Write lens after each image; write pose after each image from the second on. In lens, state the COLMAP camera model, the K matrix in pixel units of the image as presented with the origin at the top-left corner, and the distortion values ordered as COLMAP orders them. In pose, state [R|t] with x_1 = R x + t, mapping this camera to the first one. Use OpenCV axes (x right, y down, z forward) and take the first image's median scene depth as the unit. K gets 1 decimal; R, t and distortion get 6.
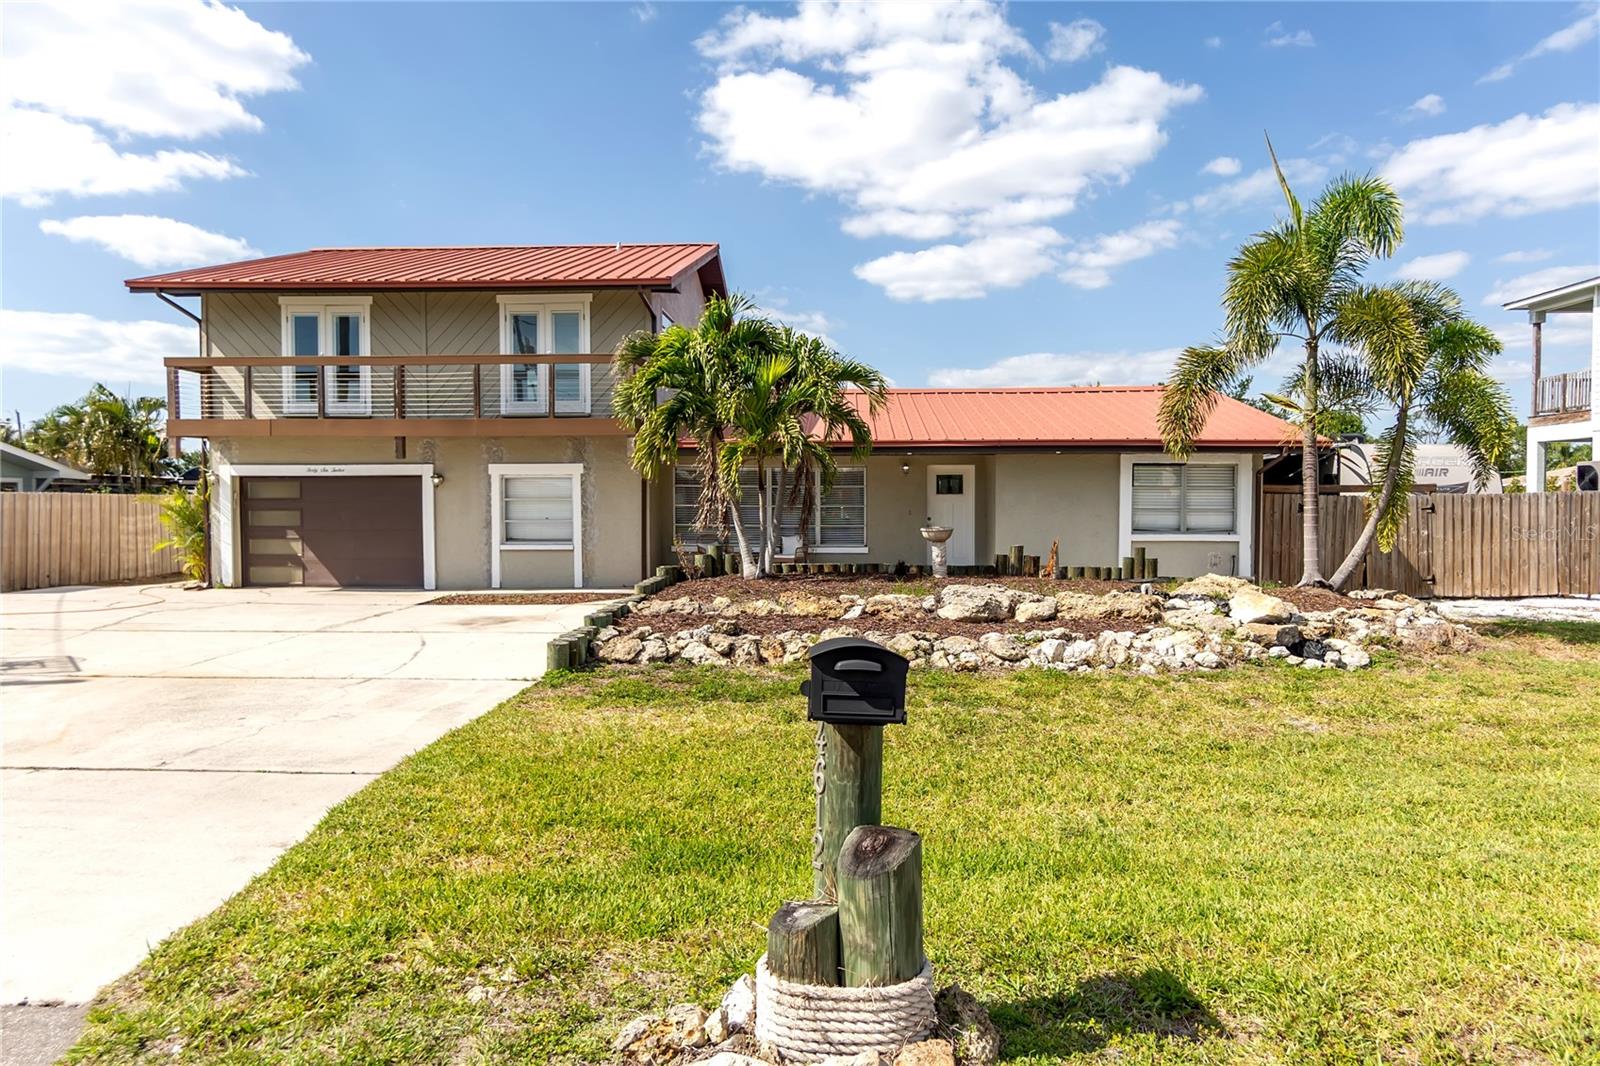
lens RADIAL K [[958.2, 0, 815.9], [0, 958.2, 520.5], [0, 0, 1]] dist [0.009449, 0.005541]
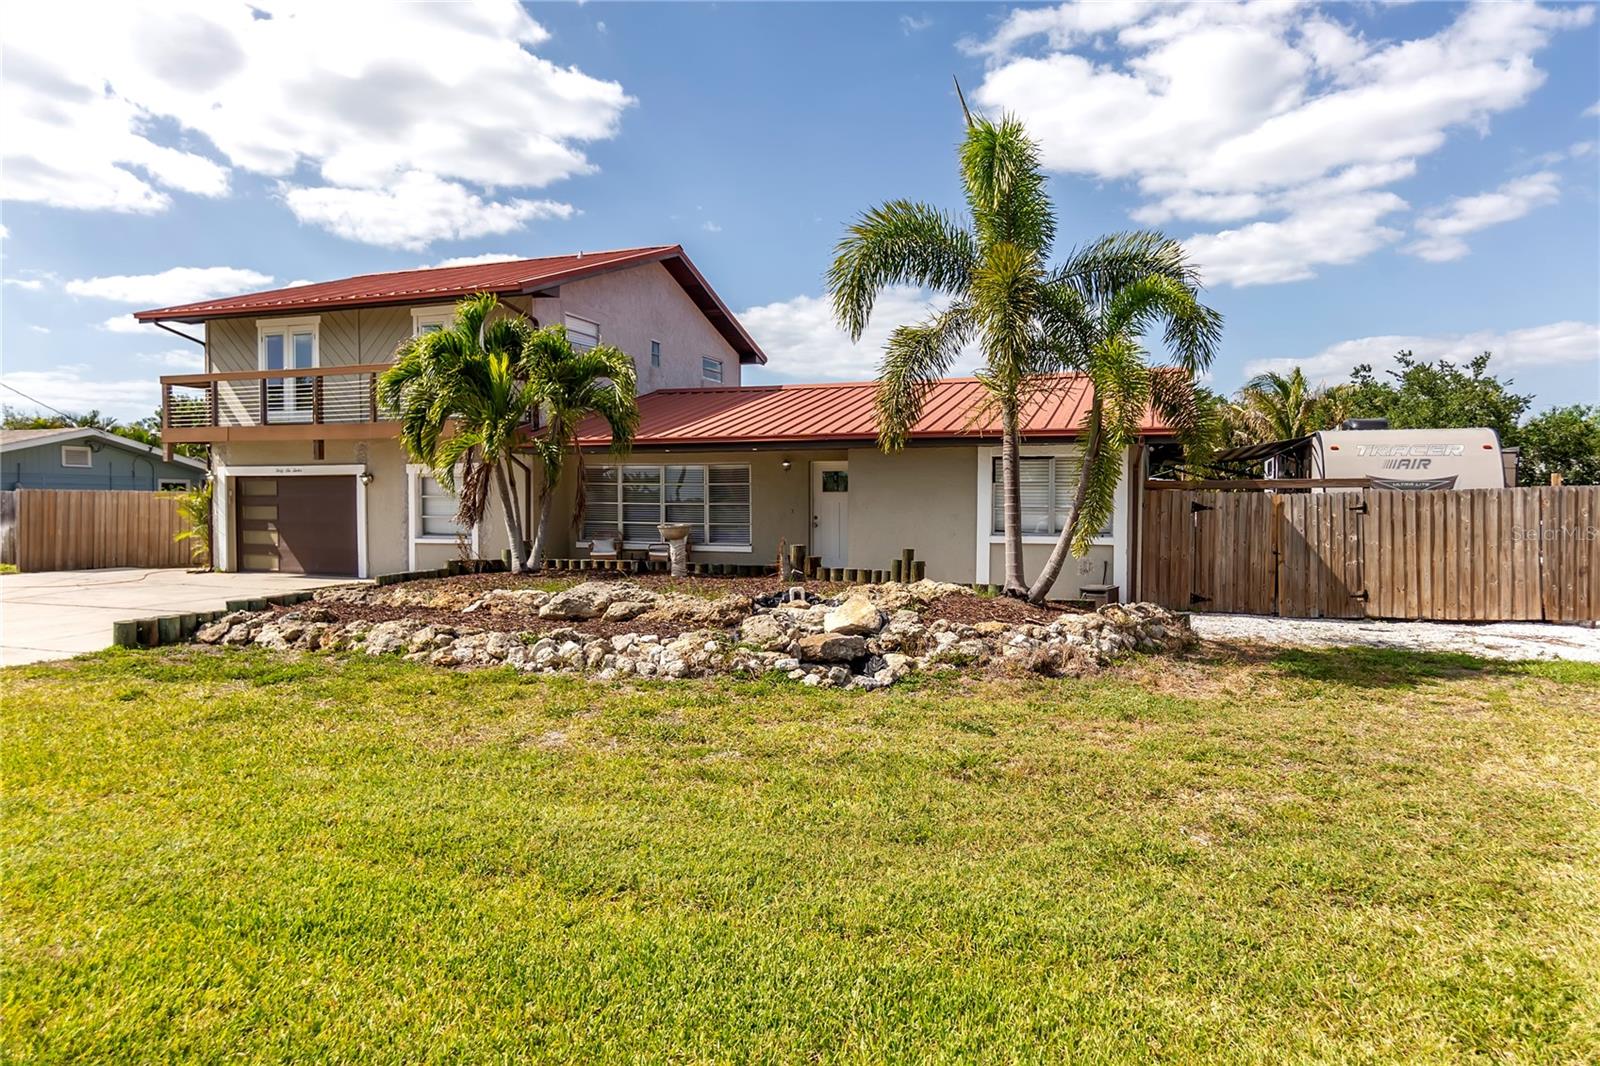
lens RADIAL K [[958.2, 0, 815.0], [0, 958.2, 535.6], [0, 0, 1]] dist [0.009449, 0.005541]
pose [[0.957839, 0.012316, -0.287041, 0.413754], [-0.008759, 0.999868, 0.013673, 0.003551], [0.287171, -0.010583, 0.957821, 0.088891]]
